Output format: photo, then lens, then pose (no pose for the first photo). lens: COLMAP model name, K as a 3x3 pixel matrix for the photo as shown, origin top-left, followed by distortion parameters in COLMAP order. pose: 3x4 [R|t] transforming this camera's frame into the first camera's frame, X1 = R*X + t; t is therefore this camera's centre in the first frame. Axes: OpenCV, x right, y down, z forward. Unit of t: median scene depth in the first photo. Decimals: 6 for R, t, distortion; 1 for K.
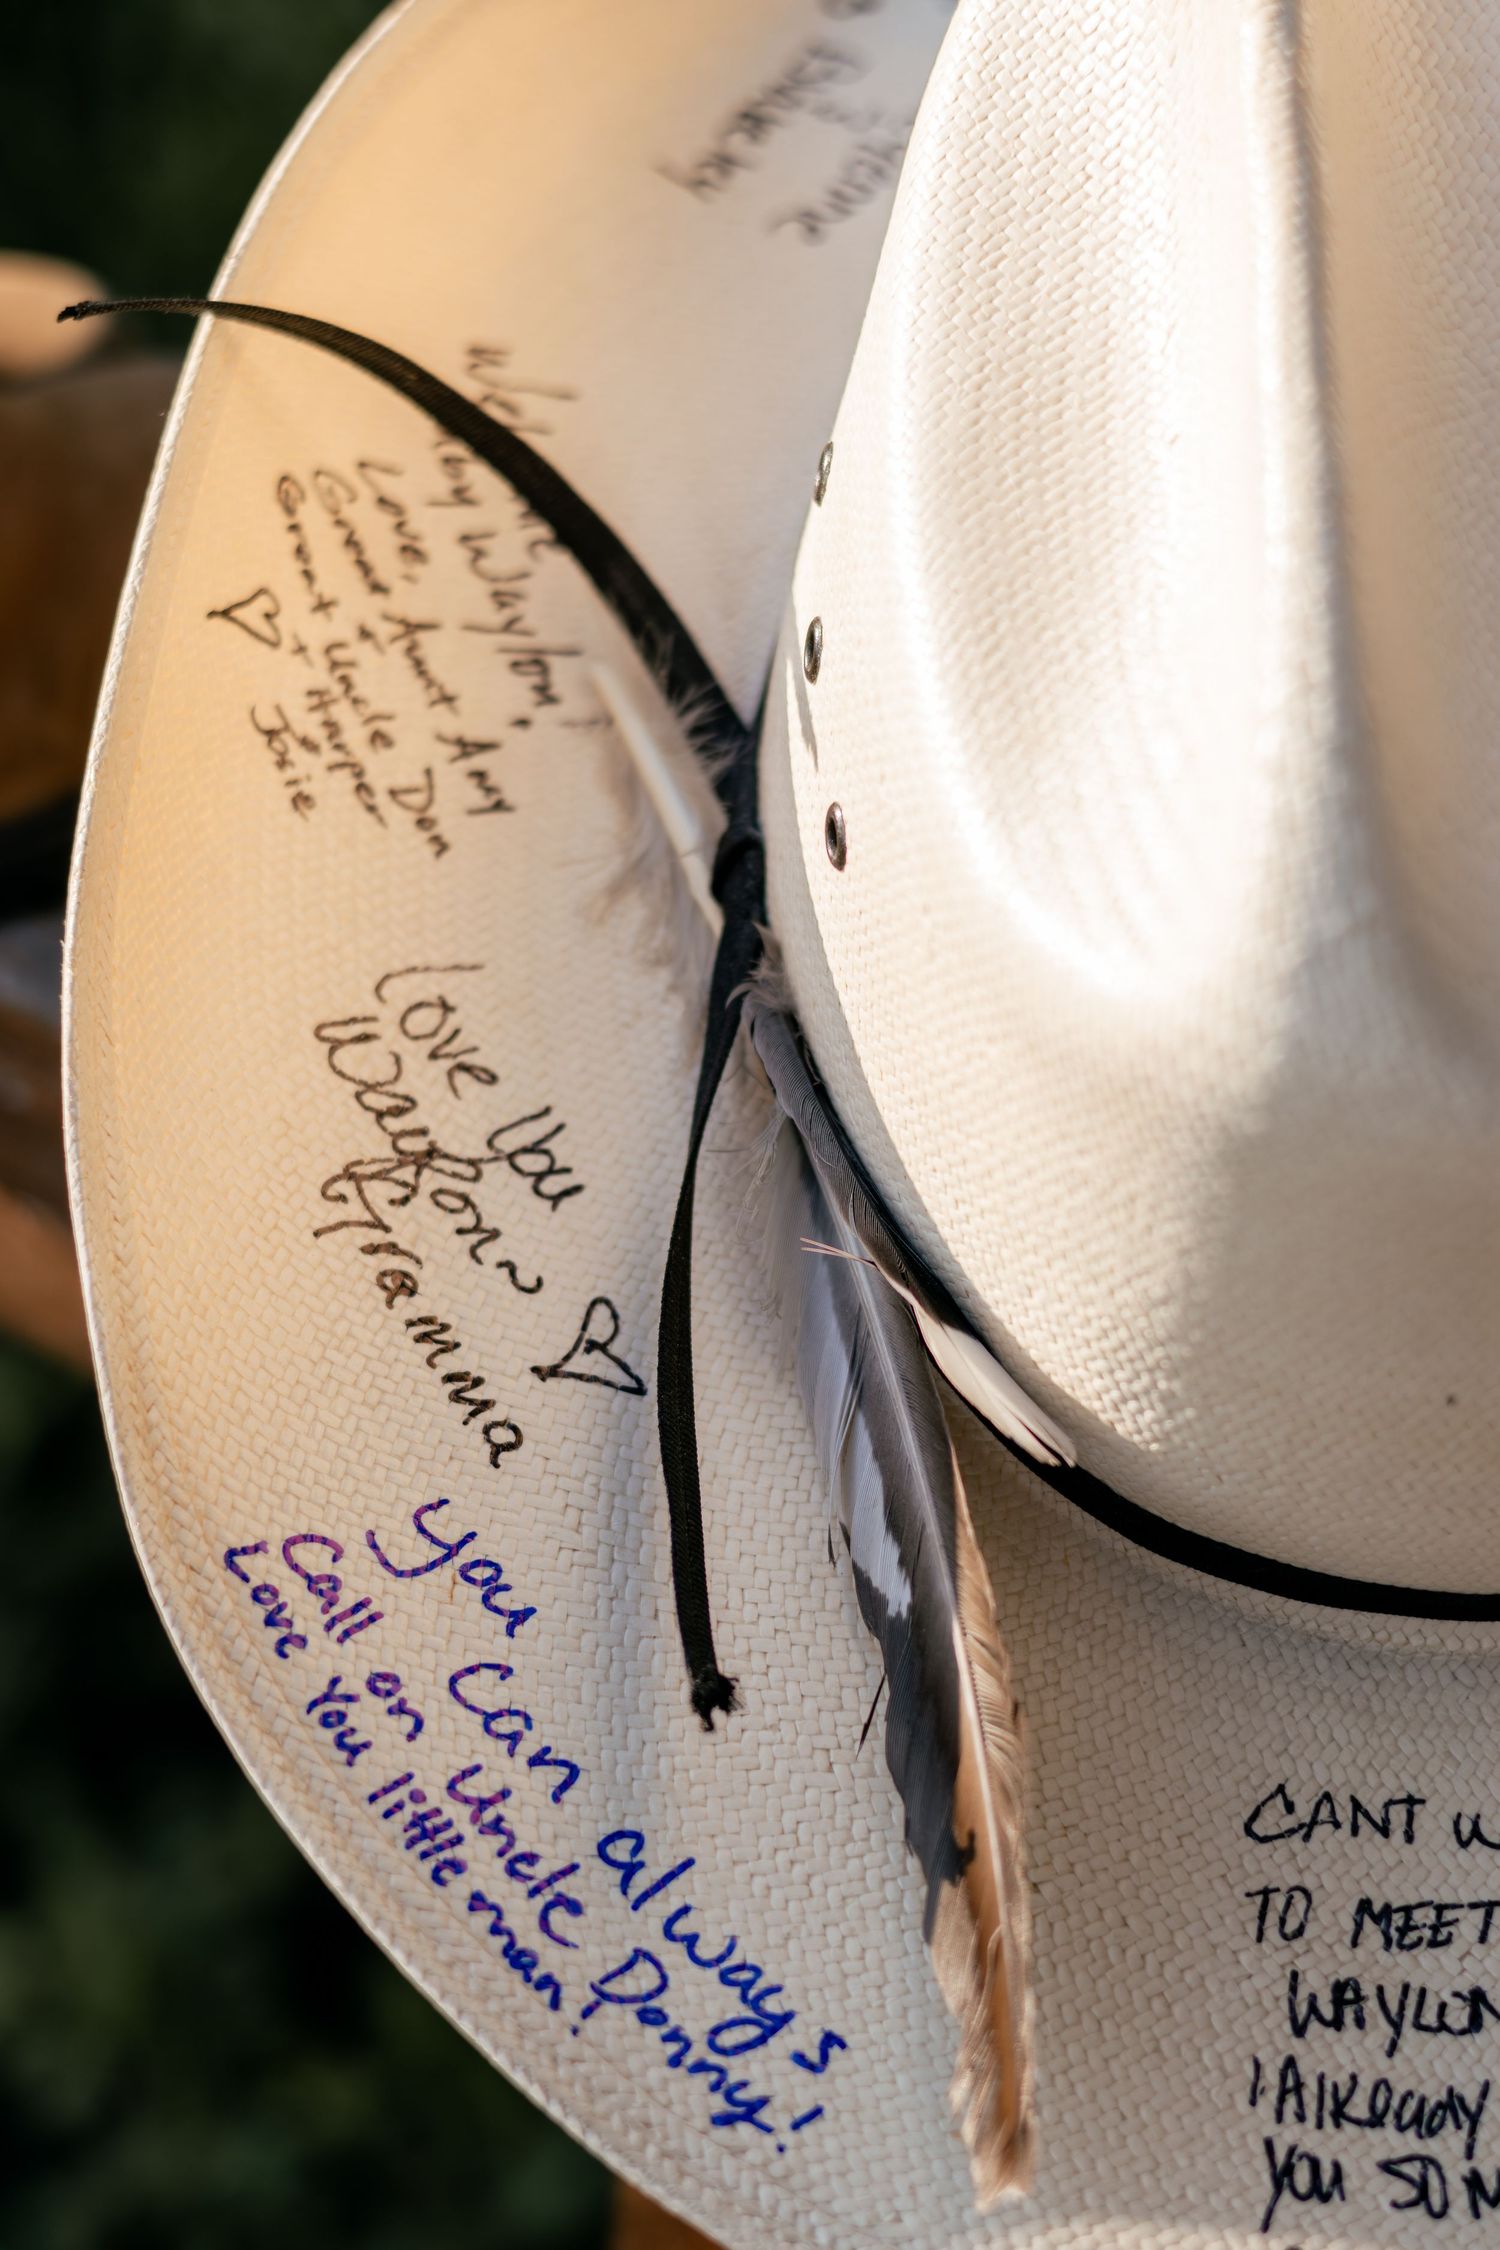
lens RADIAL K [[5540.9, 0, 750.0], [0, 5540.9, 1125.0], [0, 0, 1]] dist [0.001957, 0.500885]
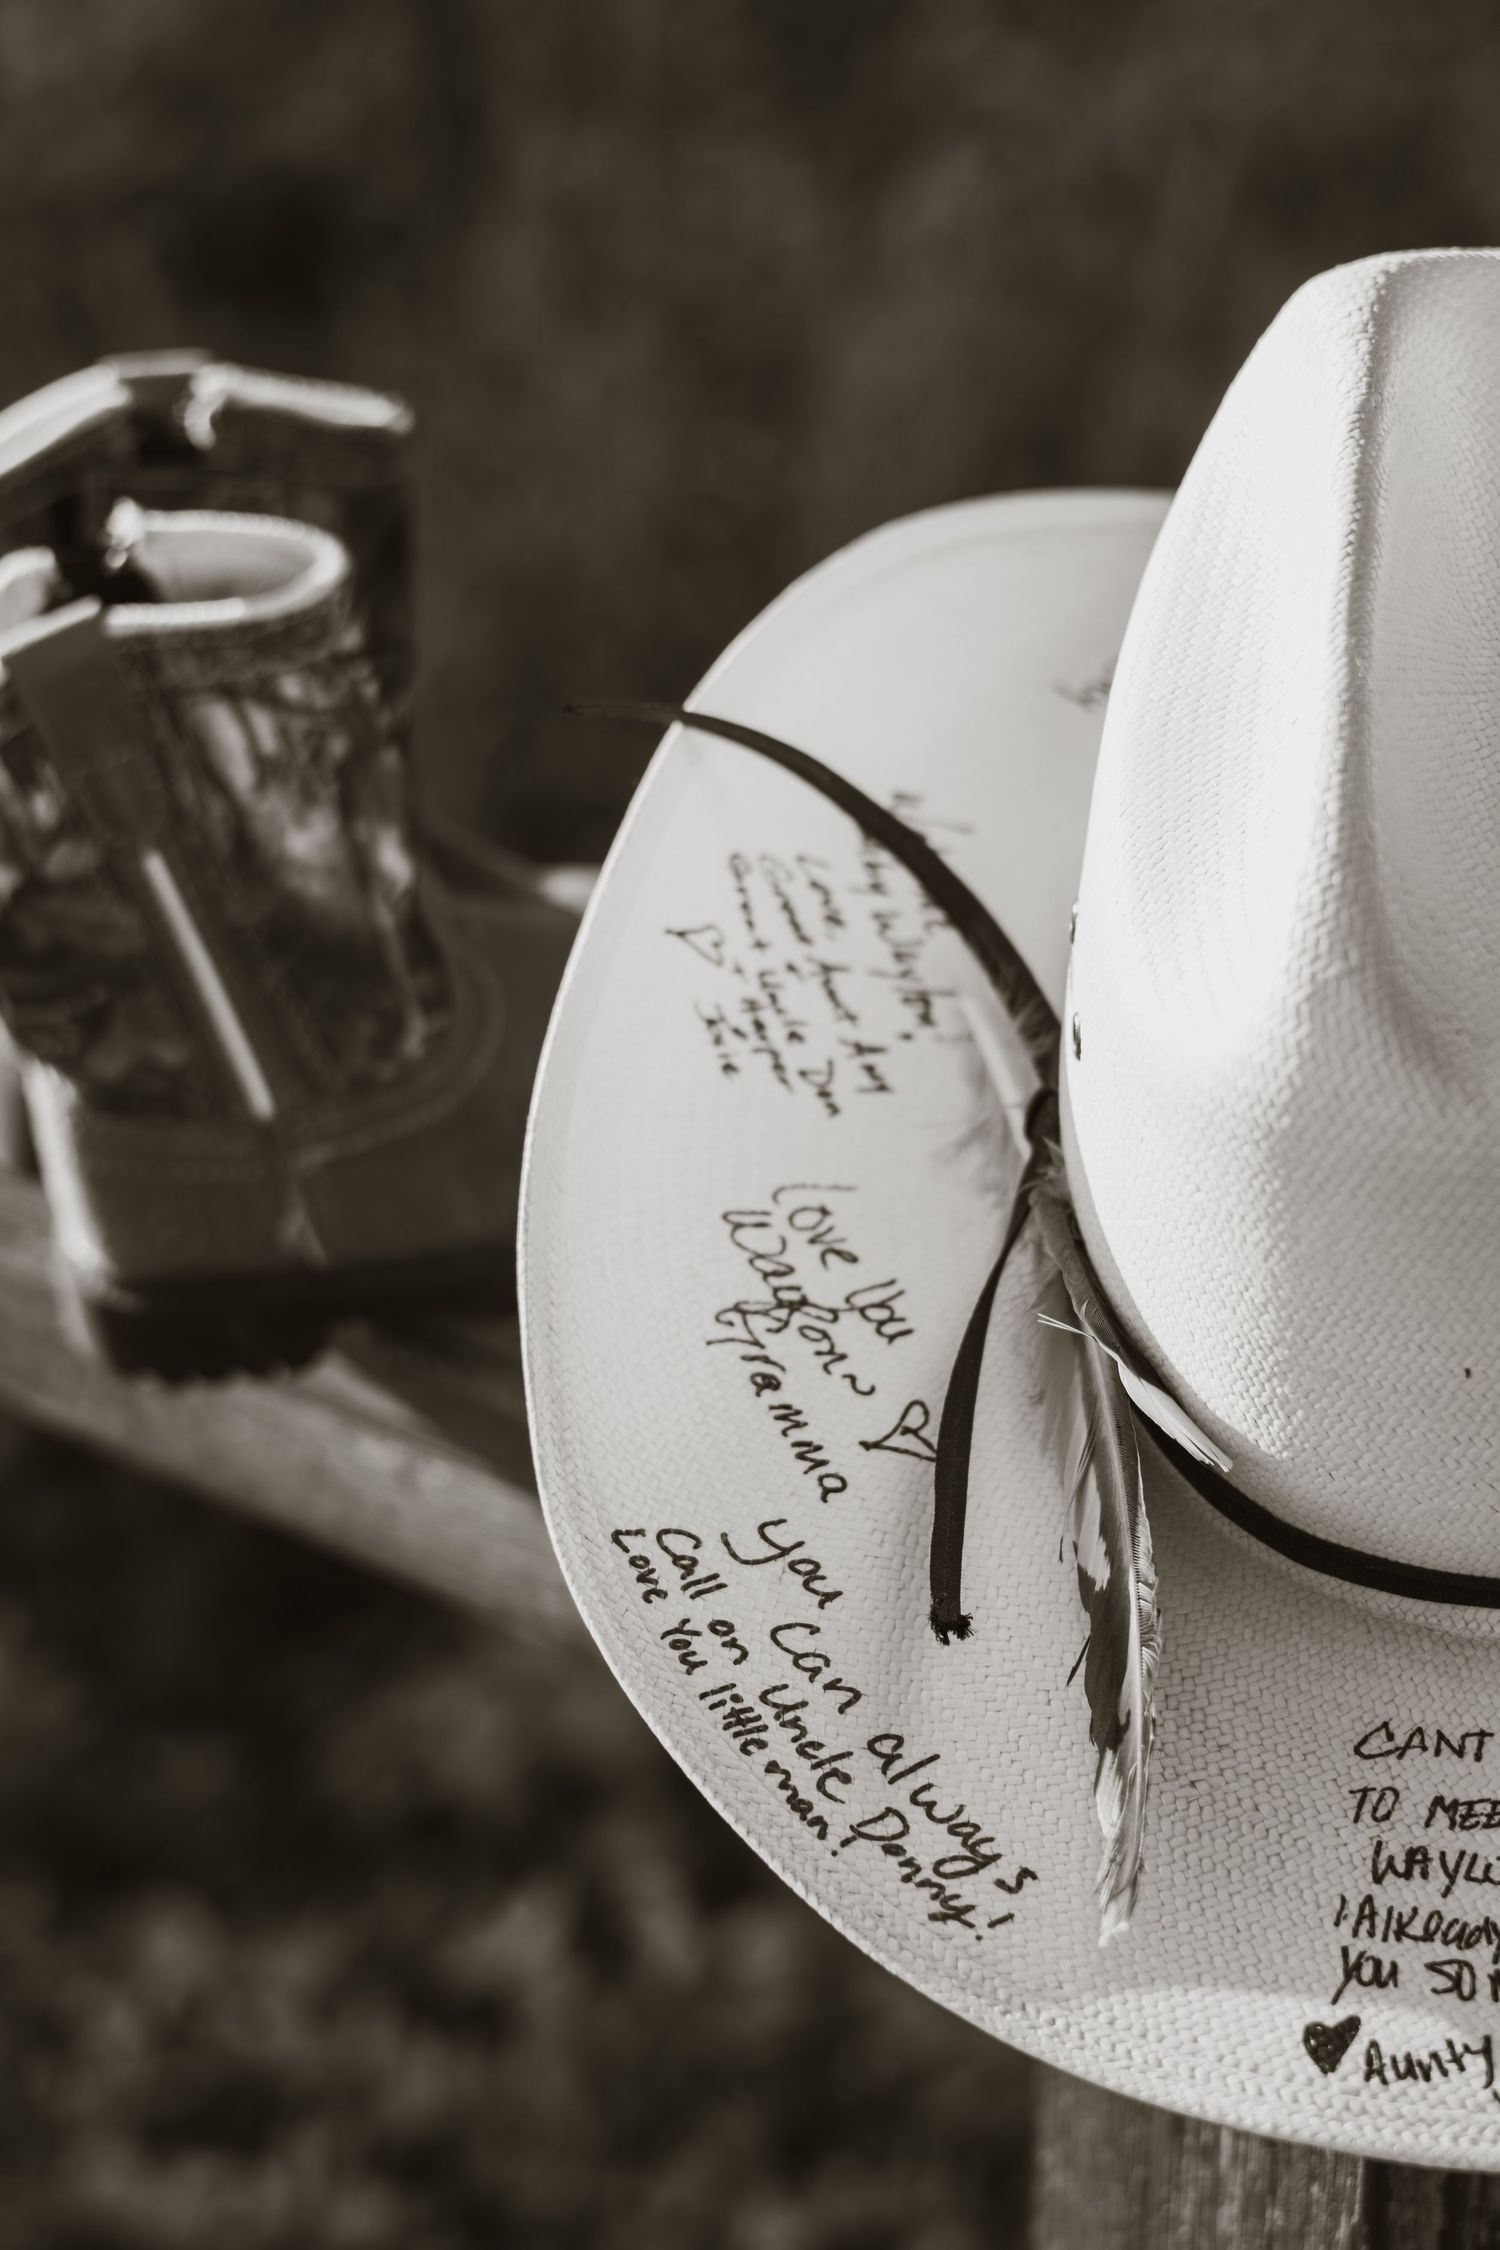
lens RADIAL K [[5540.9, 0, 750.0], [0, 5540.9, 1125.0], [0, 0, 1]] dist [0.001957, 0.500885]
pose [[0.983227, 0.000246, -0.182386, 0.188507], [-0.041957, 0.973484, -0.224875, 0.285193], [0.177494, 0.228755, 0.957166, -0.331409]]
